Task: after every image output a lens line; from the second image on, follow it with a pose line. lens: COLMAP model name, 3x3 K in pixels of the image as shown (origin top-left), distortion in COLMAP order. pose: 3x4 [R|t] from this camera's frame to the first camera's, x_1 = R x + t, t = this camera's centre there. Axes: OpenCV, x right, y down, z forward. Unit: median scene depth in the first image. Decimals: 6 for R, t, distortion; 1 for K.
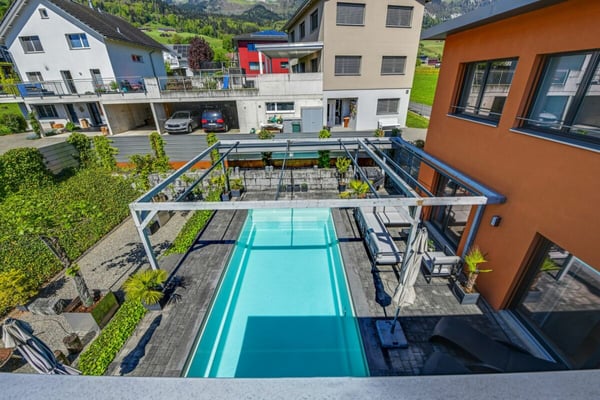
lens RADIAL K [[239.8, 0, 300.0], [0, 239.8, 200.0], [0, 0, 1]] dist [-0.016082, -0.000756]
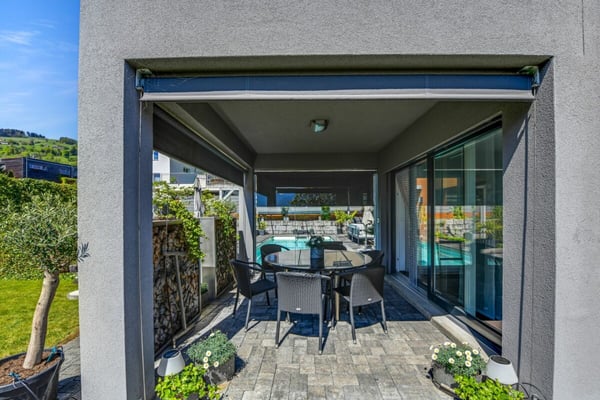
lens RADIAL K [[252.6, 0, 300.8], [0, 252.6, 214.6], [0, 0, 1]] dist [0.001057, -0.000197]
pose [[0.999878, 0.013299, -0.008187, -0.018763], [-0.015541, 0.898824, -0.438033, 0.280899], [0.001533, 0.438107, 0.898921, -0.181974]]
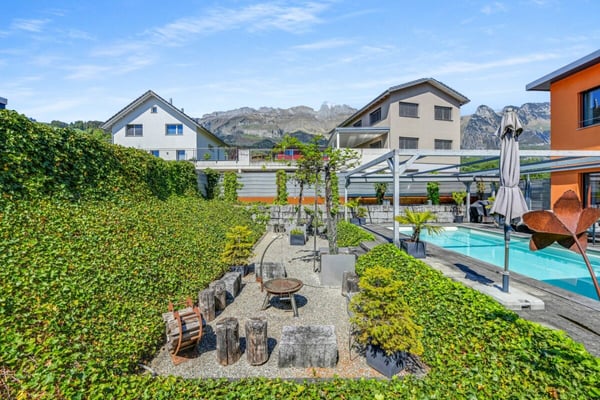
lens RADIAL K [[239.8, 0, 300.0], [0, 239.8, 200.0], [0, 0, 1]] dist [-0.016082, -0.000756]
pose [[0.999869, 0.012541, 0.010267, -0.305045], [-0.006876, 0.901861, -0.431971, 0.183098], [-0.014676, 0.431844, 0.901829, 0.031968]]
